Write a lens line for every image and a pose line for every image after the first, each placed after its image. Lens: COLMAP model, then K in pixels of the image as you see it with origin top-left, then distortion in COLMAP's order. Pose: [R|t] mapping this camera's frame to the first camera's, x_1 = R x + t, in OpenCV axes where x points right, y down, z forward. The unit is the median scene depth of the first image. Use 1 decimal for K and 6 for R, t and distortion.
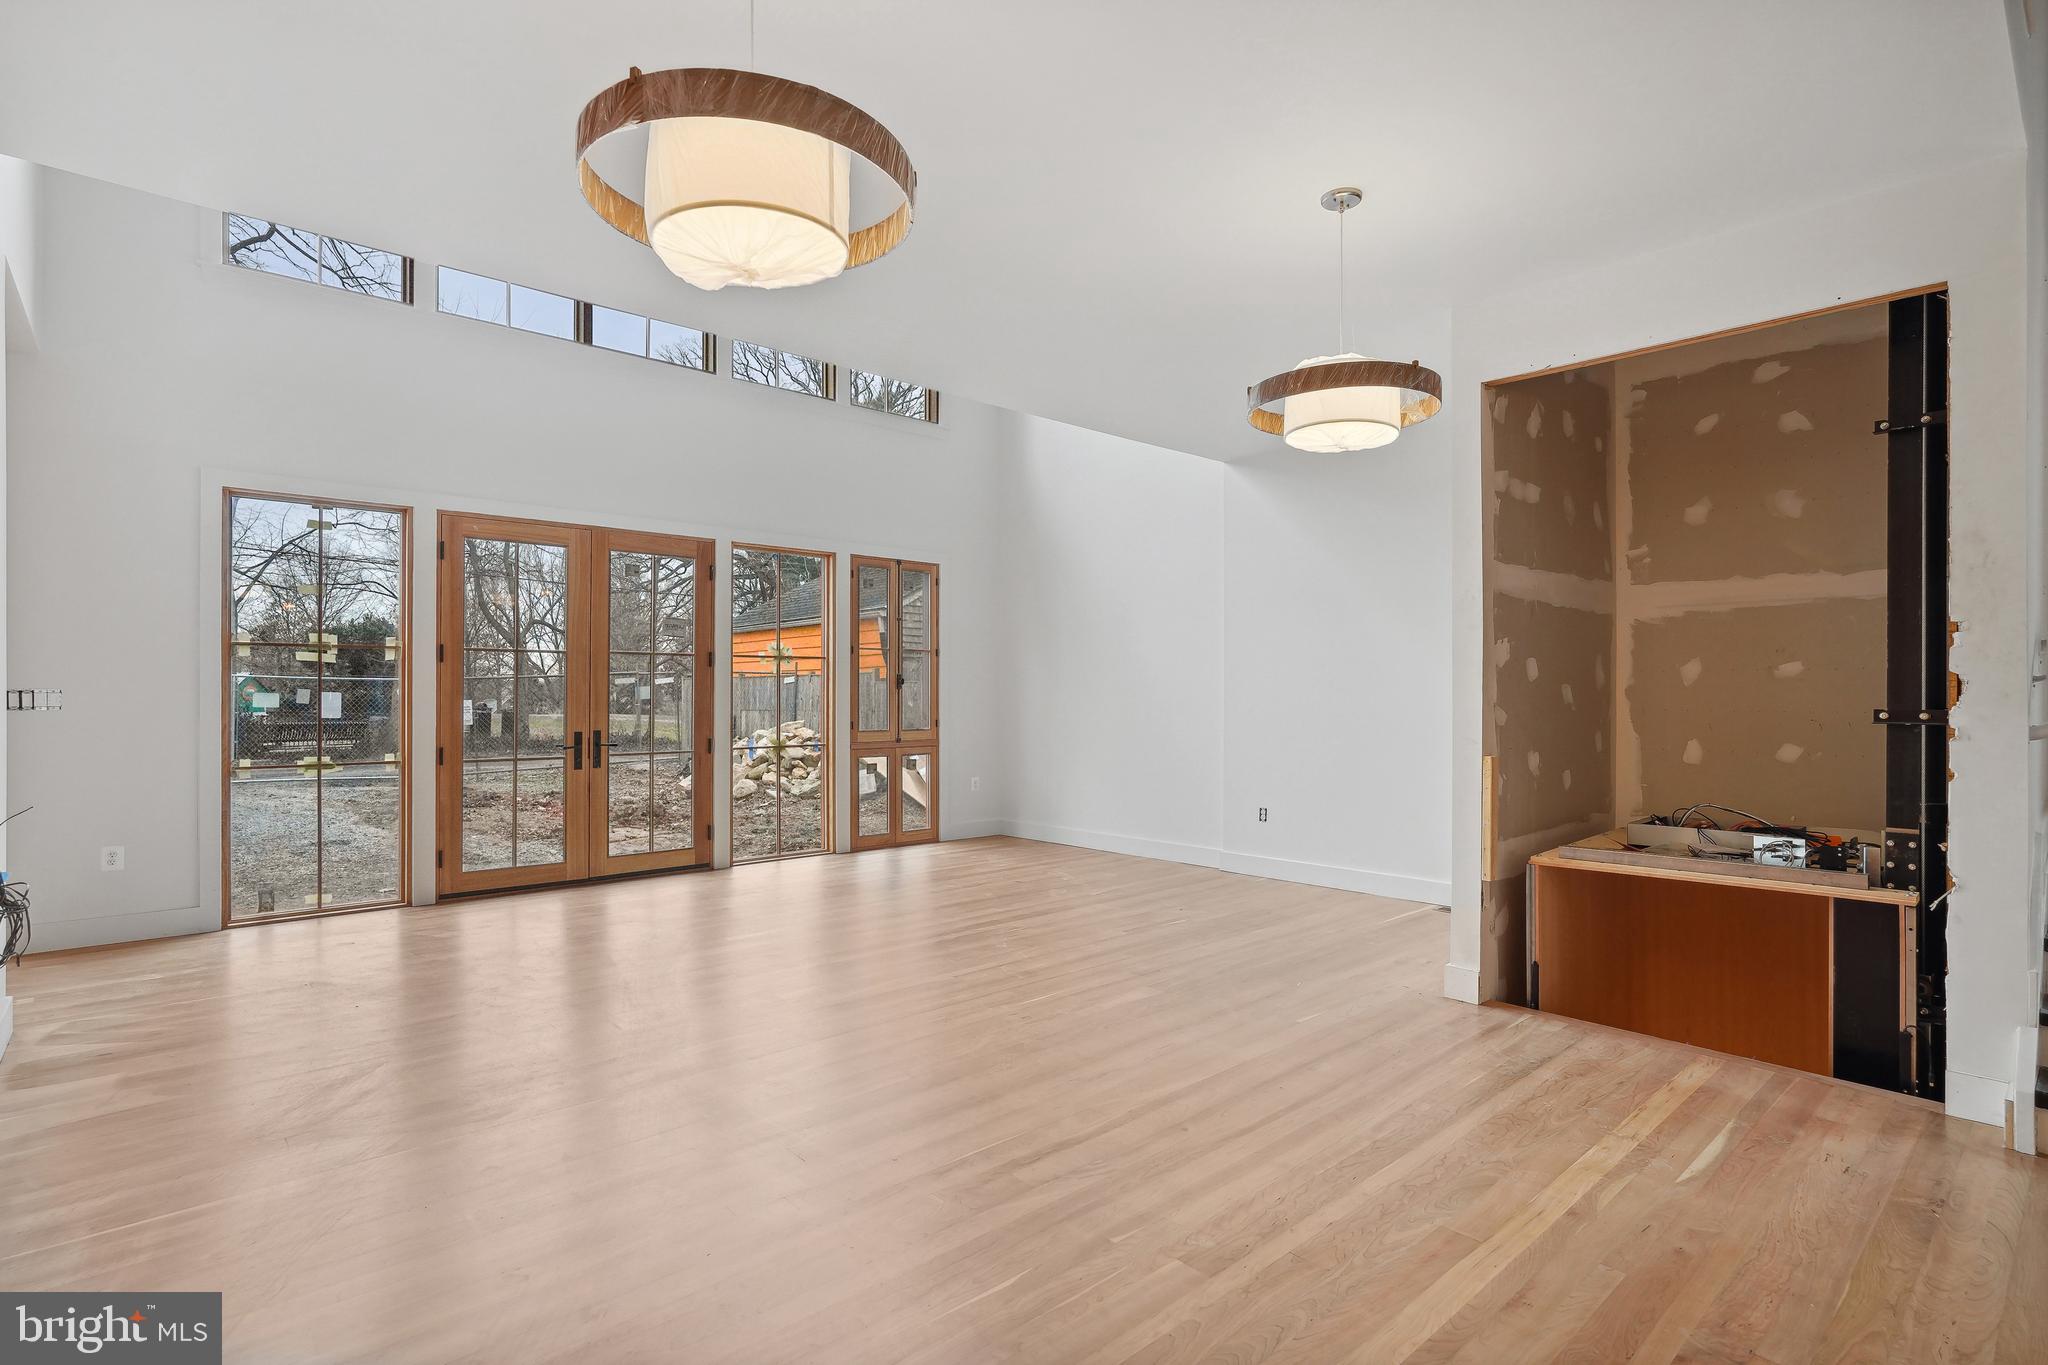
lens RADIAL K [[1007.0, 0, 1024.0], [0, 1007.0, 682.5], [0, 0, 1]] dist [-0.004518, -0.000438]
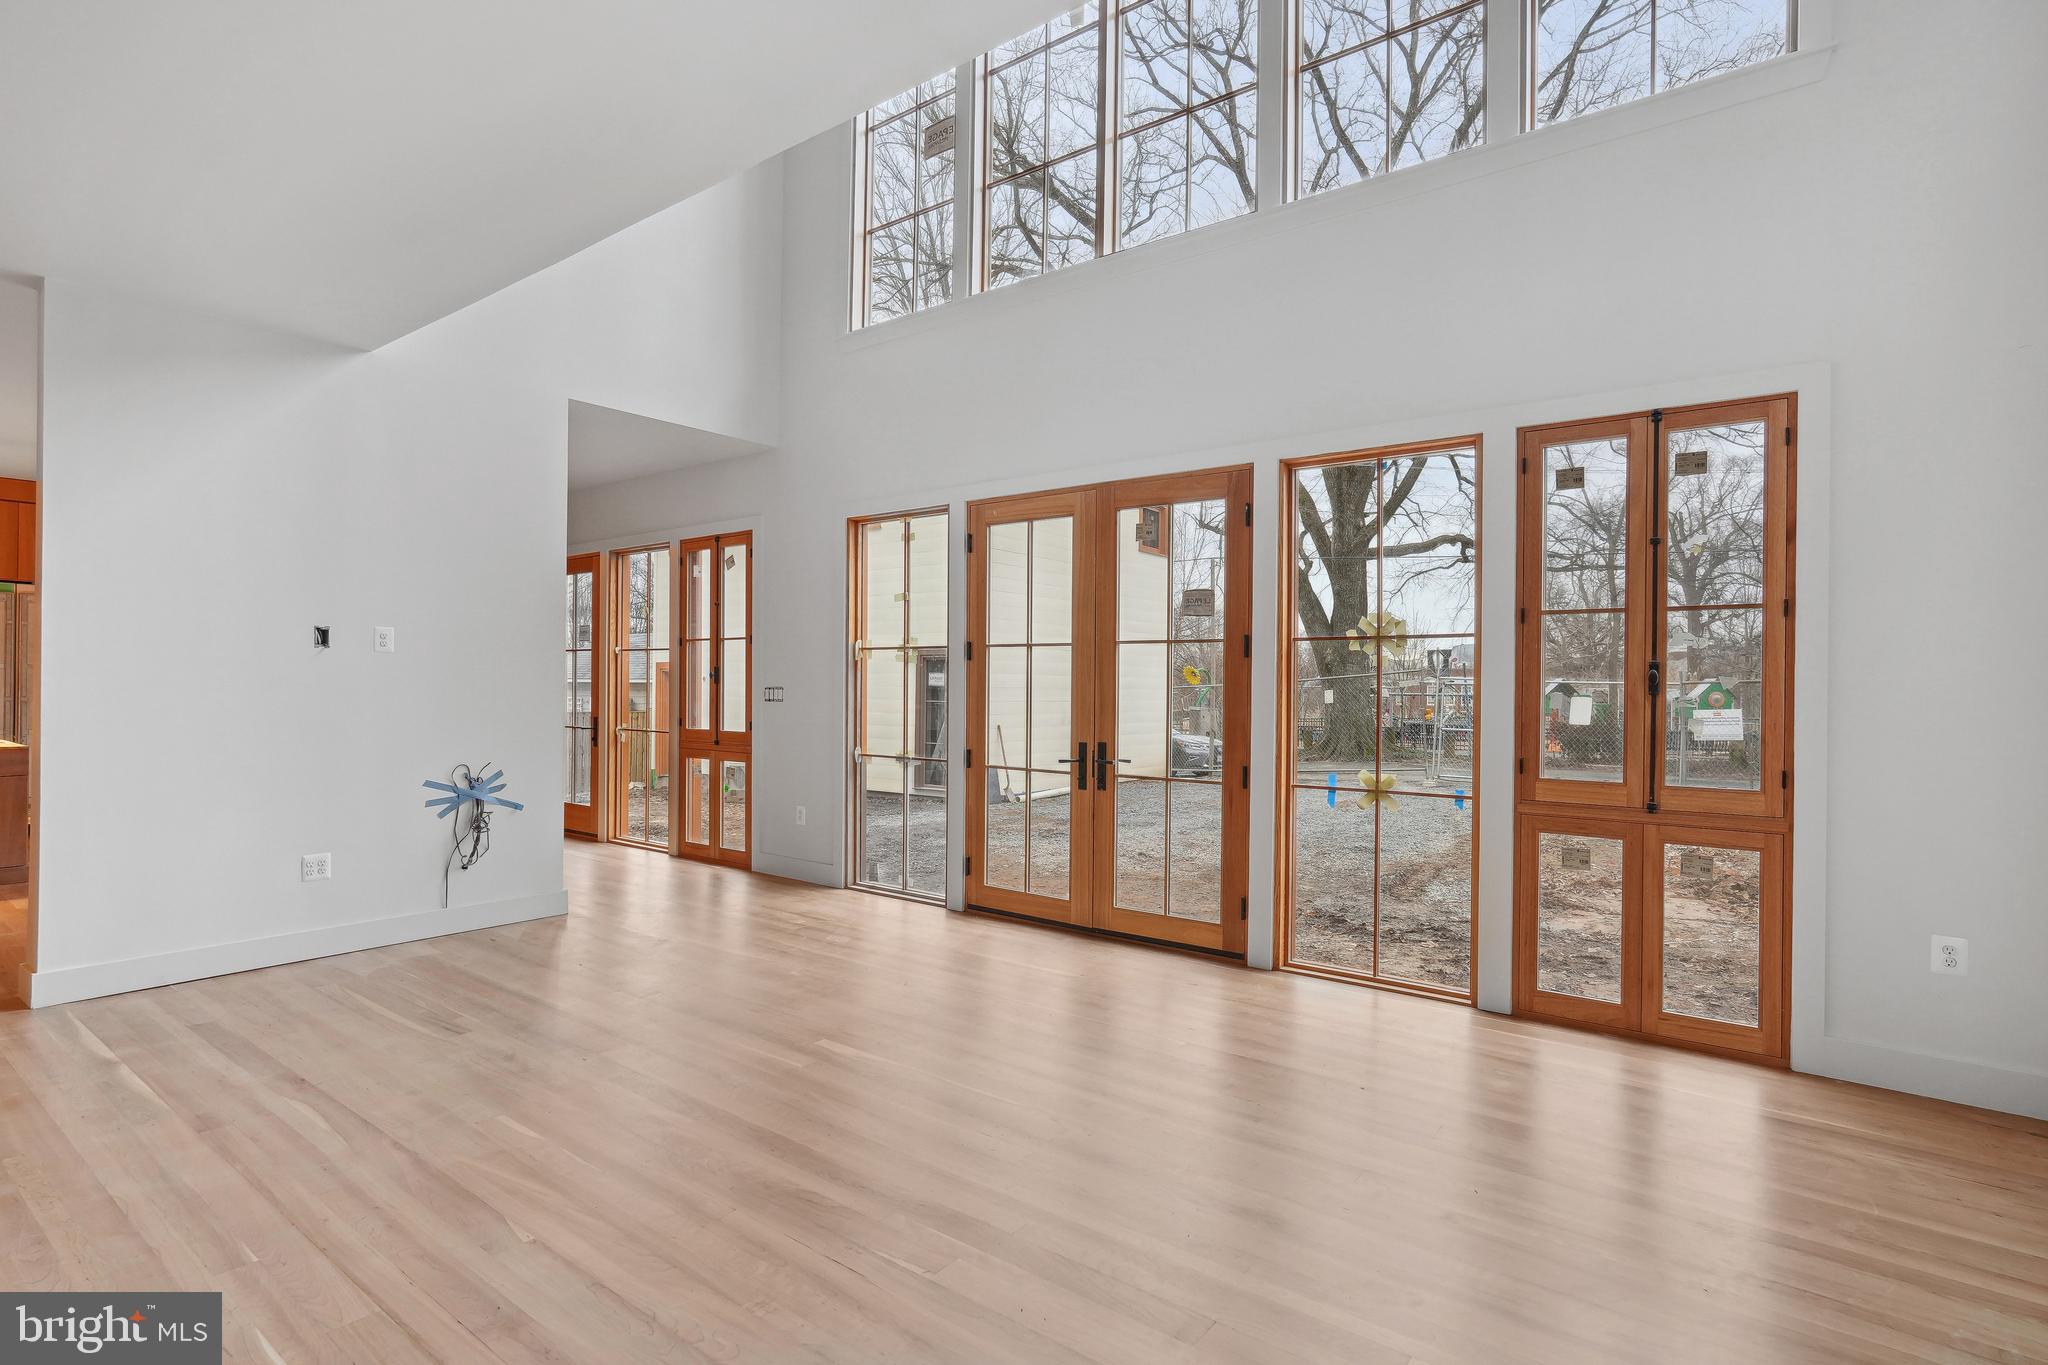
lens RADIAL K [[1007.0, 0, 1024.0], [0, 1007.0, 682.5], [0, 0, 1]] dist [-0.004518, -0.000438]
pose [[0.175212, -0.005143, -0.984517, 0.310913], [-0.003758, 0.999976, -0.005893, 0.005189], [0.984524, 0.004732, 0.175188, 0.738765]]
